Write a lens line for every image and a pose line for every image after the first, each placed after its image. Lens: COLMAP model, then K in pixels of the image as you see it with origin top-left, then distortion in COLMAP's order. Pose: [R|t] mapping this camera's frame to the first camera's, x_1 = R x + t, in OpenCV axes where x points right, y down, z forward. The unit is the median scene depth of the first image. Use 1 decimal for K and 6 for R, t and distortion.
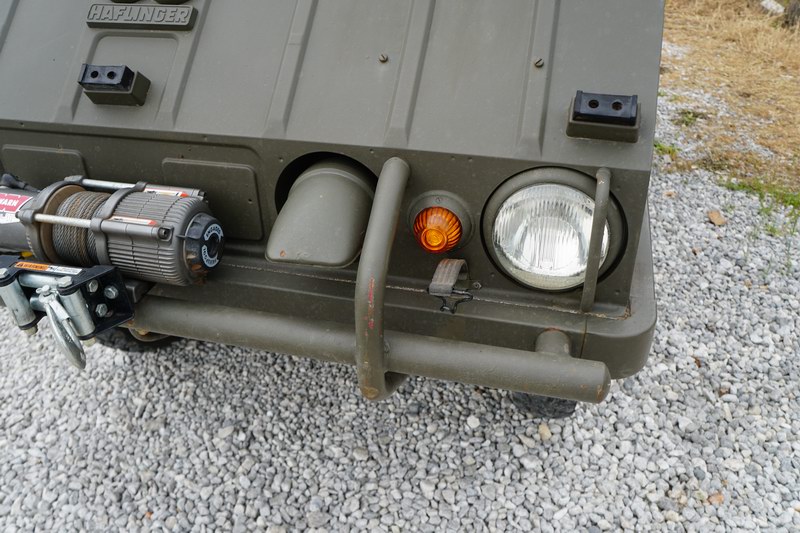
lens RADIAL K [[712.7, 0, 398.4], [0, 712.7, 272.7], [0, 0, 1]] dist [-0.116850, 0.109284]
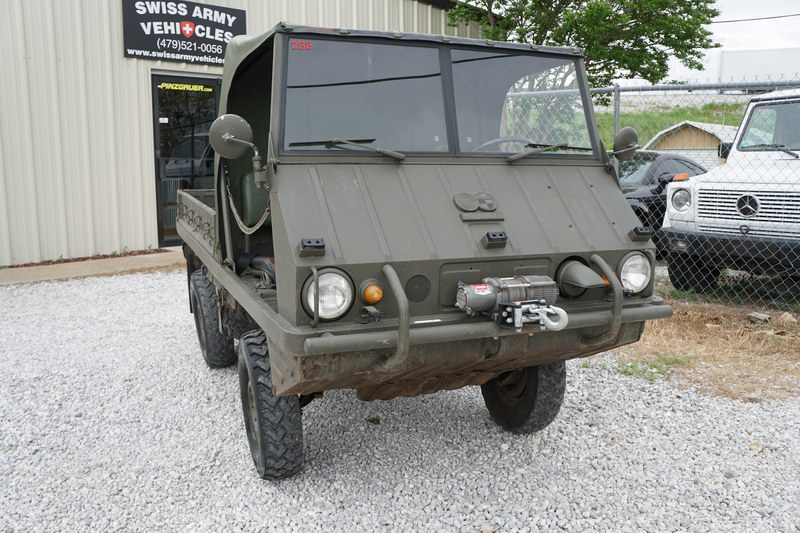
lens RADIAL K [[712.7, 0, 399.5], [0, 712.7, 266.5], [0, 0, 1]] dist [-0.116850, 0.109284]
pose [[0.778950, -0.068624, 0.623320, -1.191937], [0.306258, 0.909020, -0.282647, 0.225797], [-0.547214, 0.411064, 0.729097, -0.330454]]
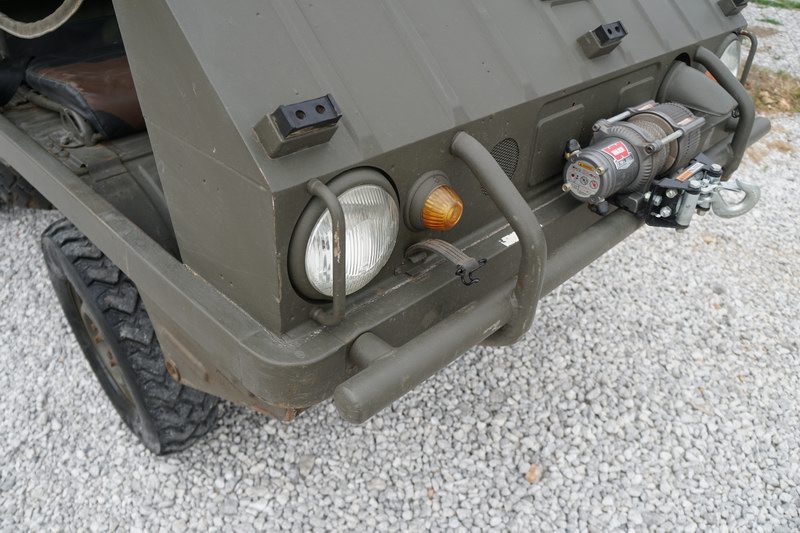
lens RADIAL K [[638.3, 0, 399.2], [0, 638.3, 261.5], [0, 0, 1]] dist [-0.126082, 0.046295]
pose [[0.475062, -0.446339, 0.758352, -0.842906], [0.418627, 0.872674, 0.251380, -0.186223], [-0.773994, 0.198045, 0.601424, 0.363074]]
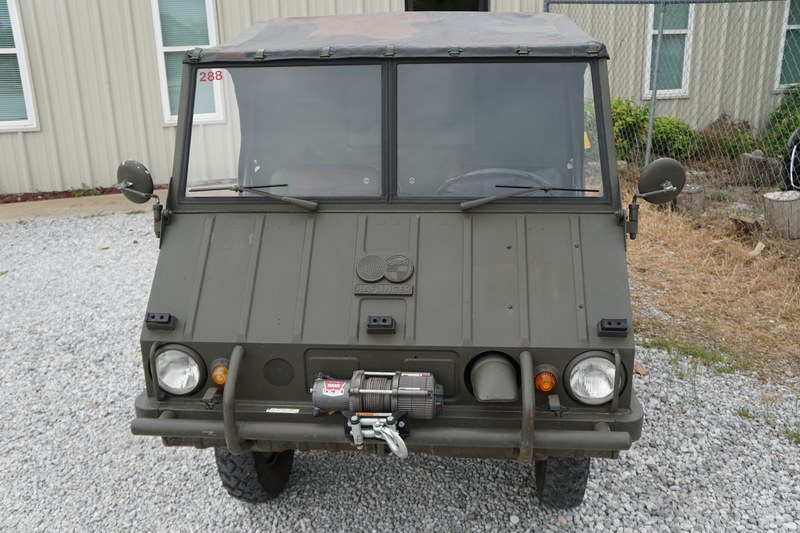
lens RADIAL K [[796.1, 0, 396.3], [0, 796.1, 271.0], [0, 0, 1]] dist [-0.033486, 0.000000]
pose [[0.984186, -0.057631, 0.167504, -0.394474], [0.095168, 0.969564, -0.225586, 0.059202], [-0.149405, 0.237959, 0.959715, -0.690953]]
